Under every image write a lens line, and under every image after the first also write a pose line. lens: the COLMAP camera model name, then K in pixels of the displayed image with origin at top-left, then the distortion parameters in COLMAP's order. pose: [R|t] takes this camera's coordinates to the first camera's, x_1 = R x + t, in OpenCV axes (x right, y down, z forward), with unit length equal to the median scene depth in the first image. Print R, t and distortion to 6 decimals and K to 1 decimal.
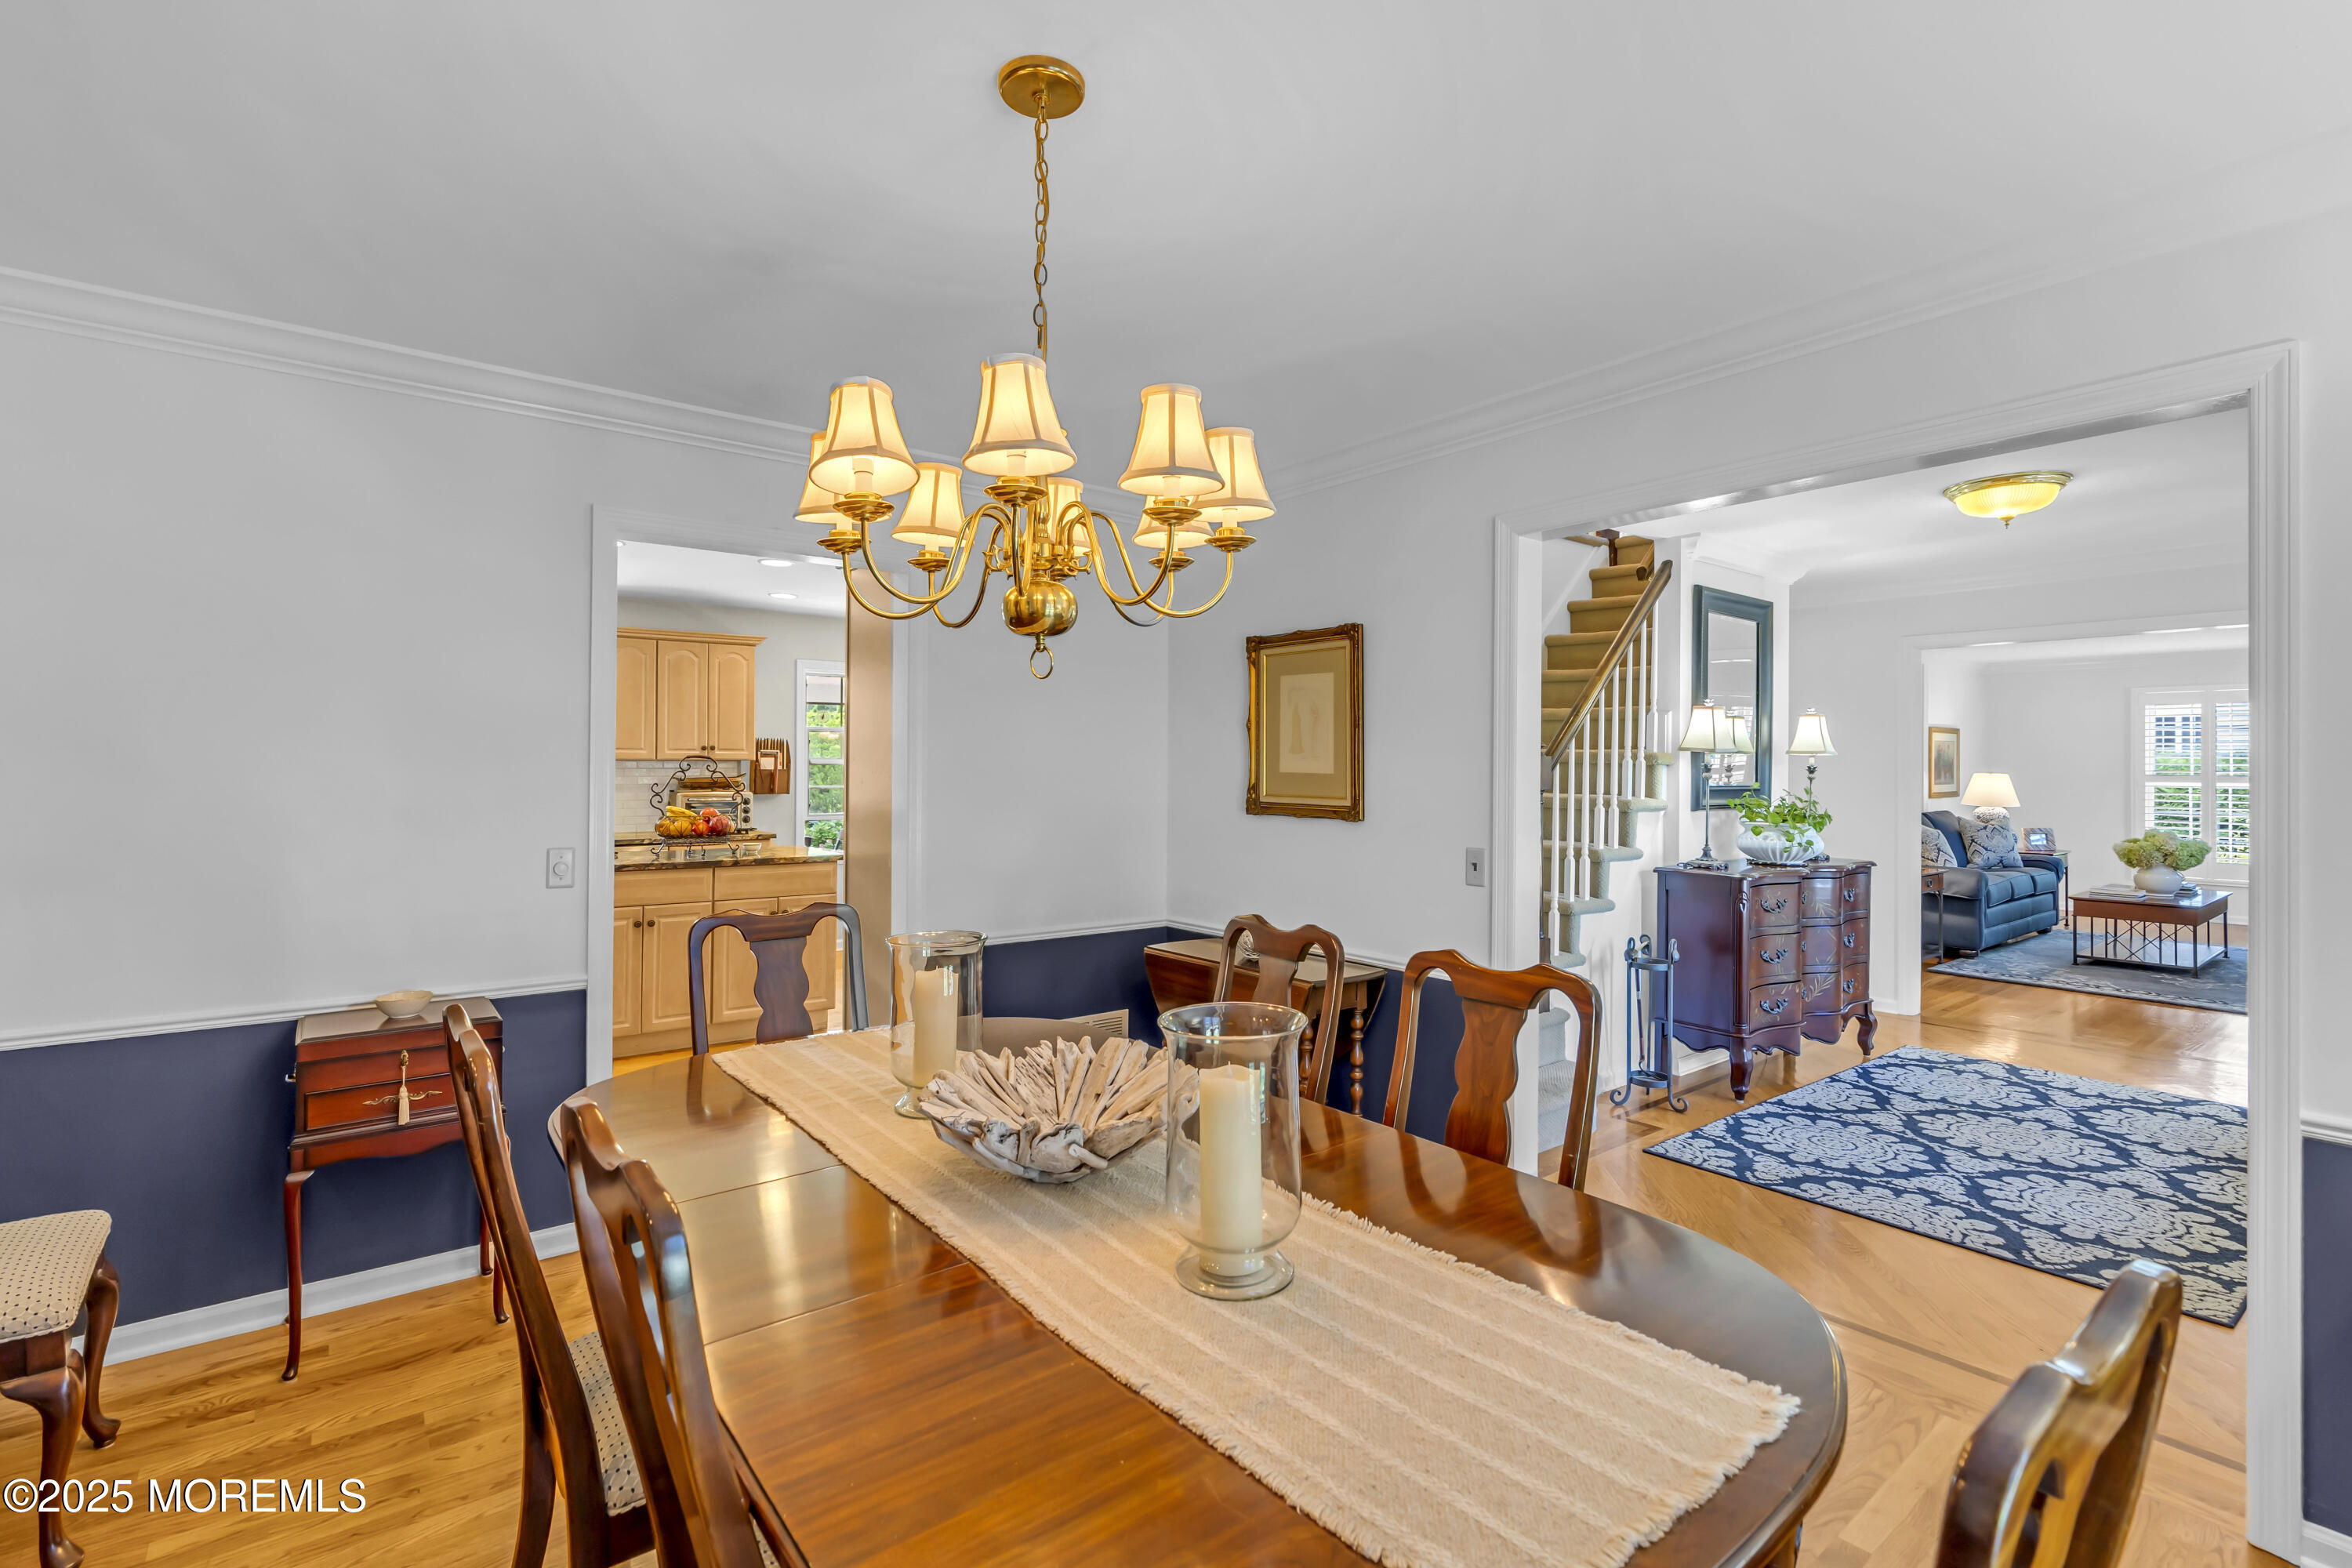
lens RADIAL K [[1064.3, 0, 1196.3], [0, 1064.3, 767.8], [0, 0, 1]] dist [-0.004127, 0.001225]
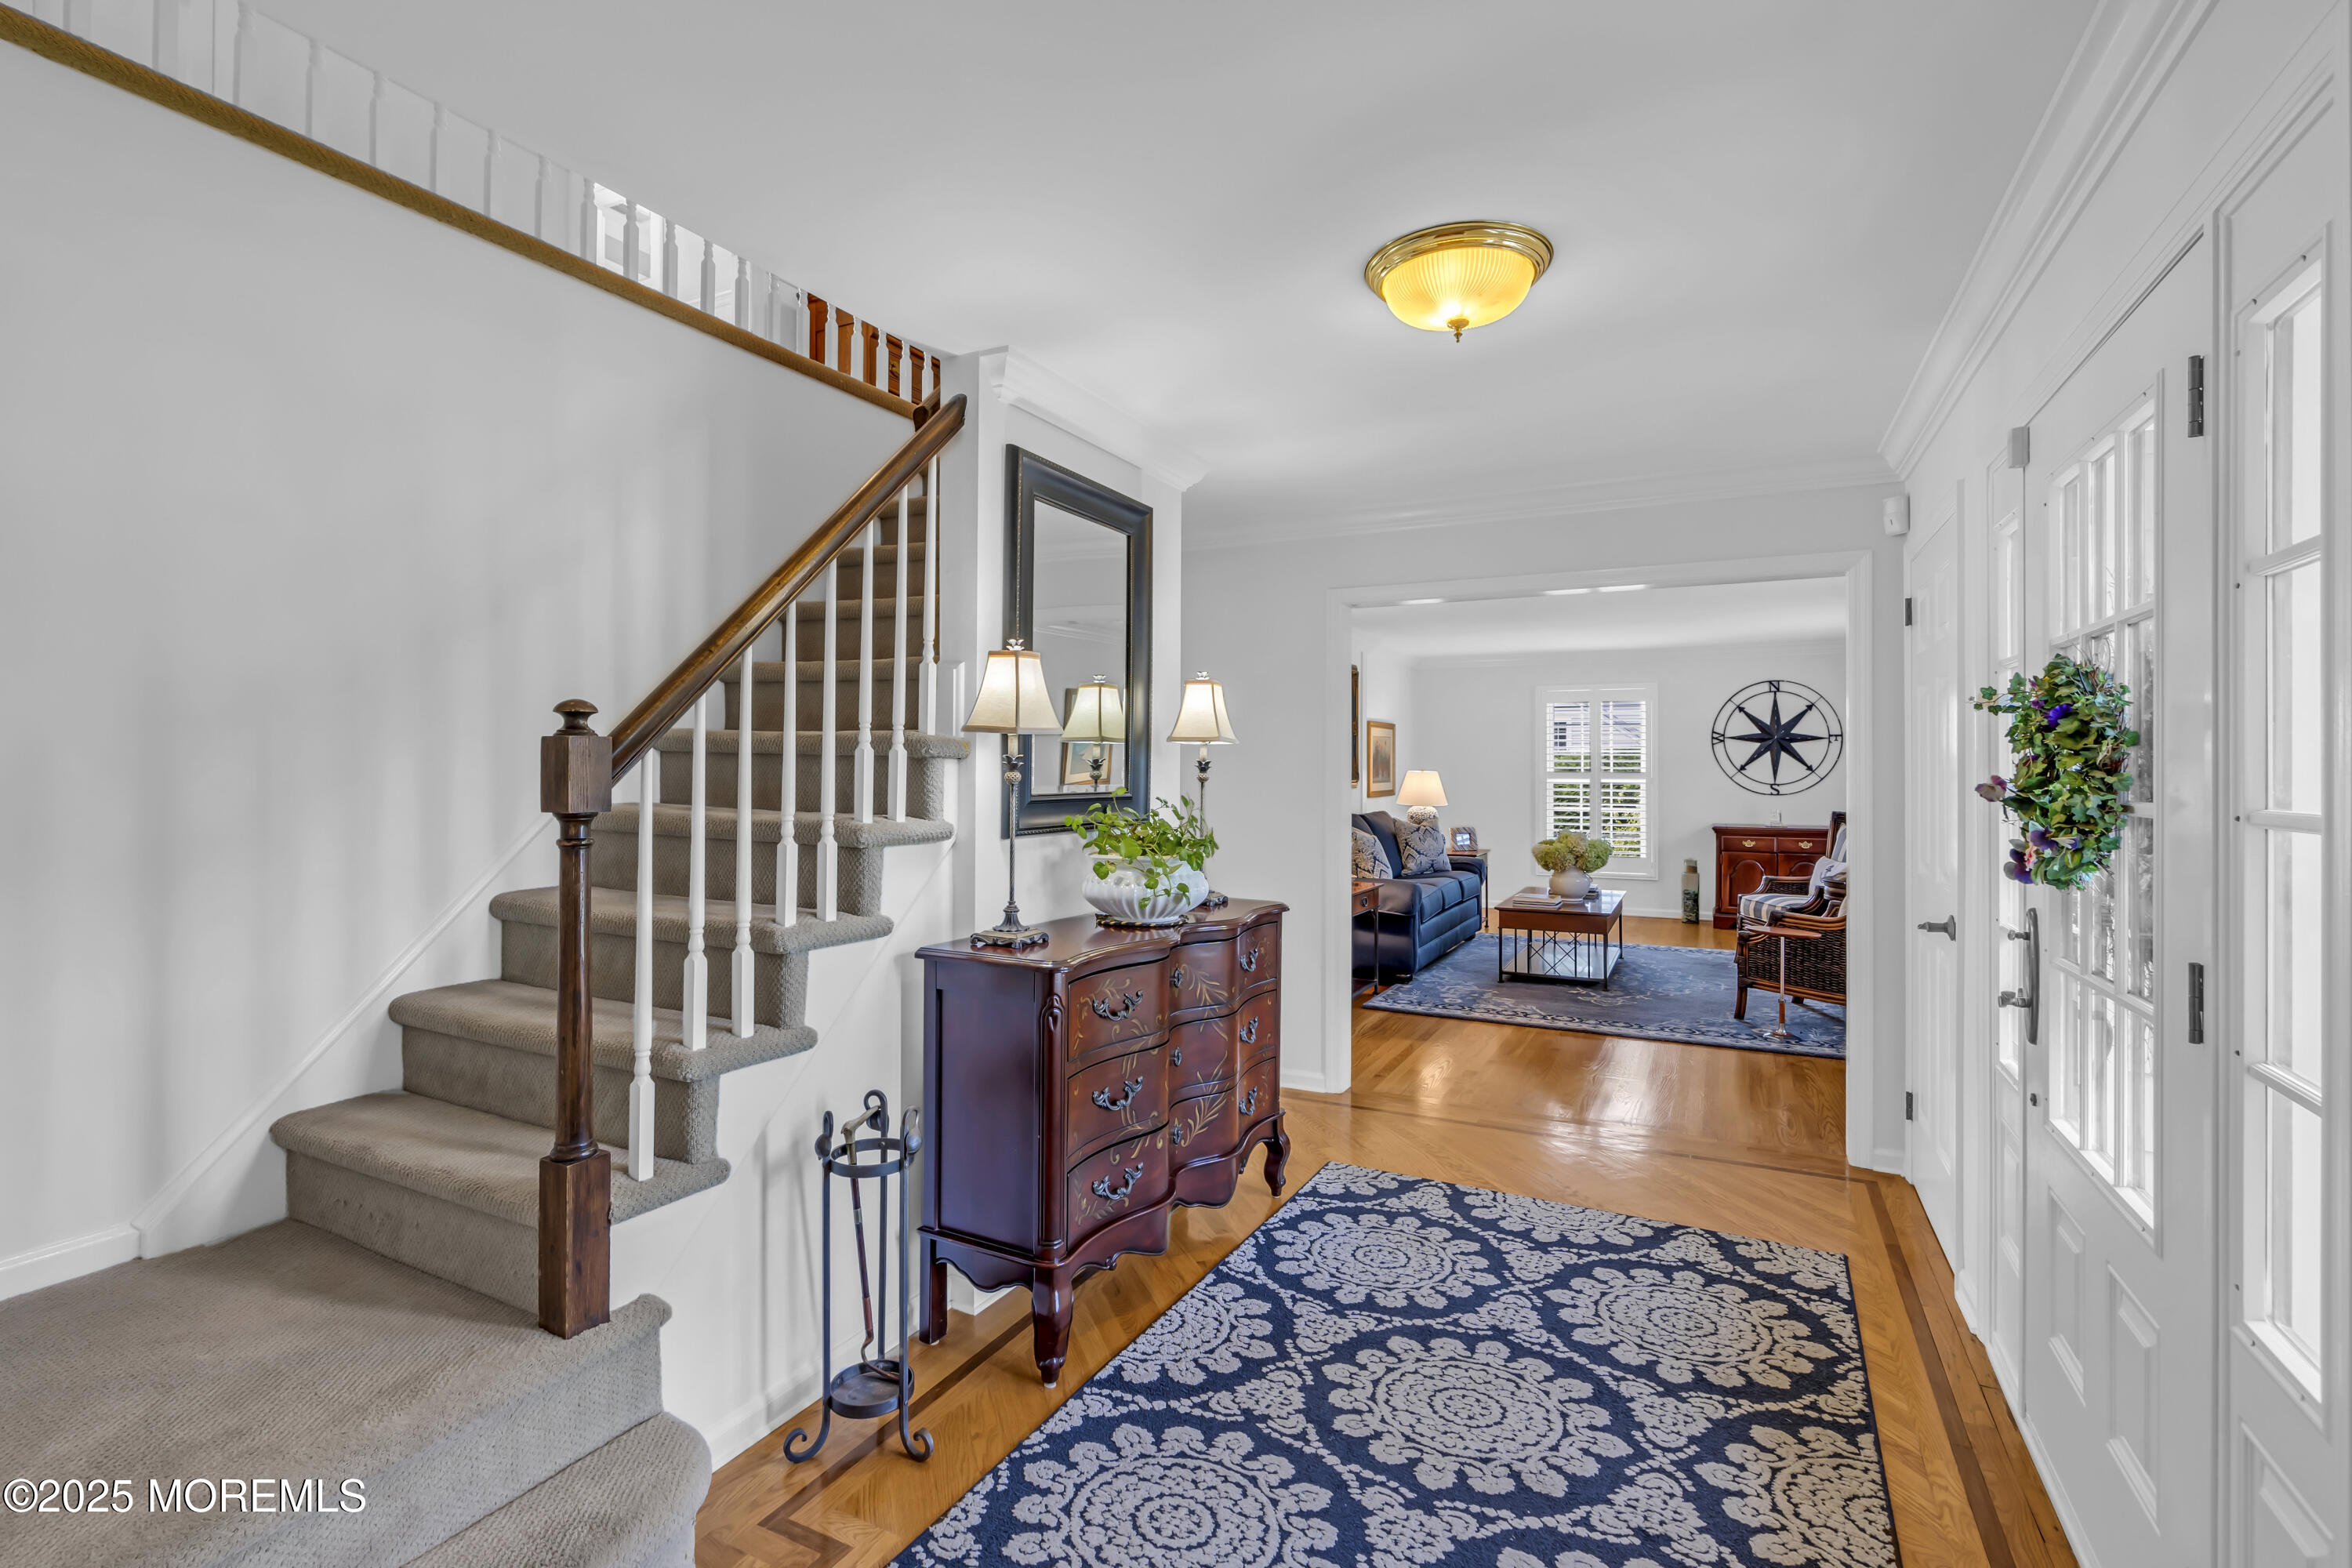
lens RADIAL K [[1064.3, 0, 1175.7], [0, 1064.3, 765.2], [0, 0, 1]] dist [-0.004127, 0.001225]
pose [[0.913749, -0.000740, 0.406278, 0.320010], [0.000908, 1.000000, -0.000222, 0.001282], [-0.406278, 0.000572, 0.913749, 0.440007]]
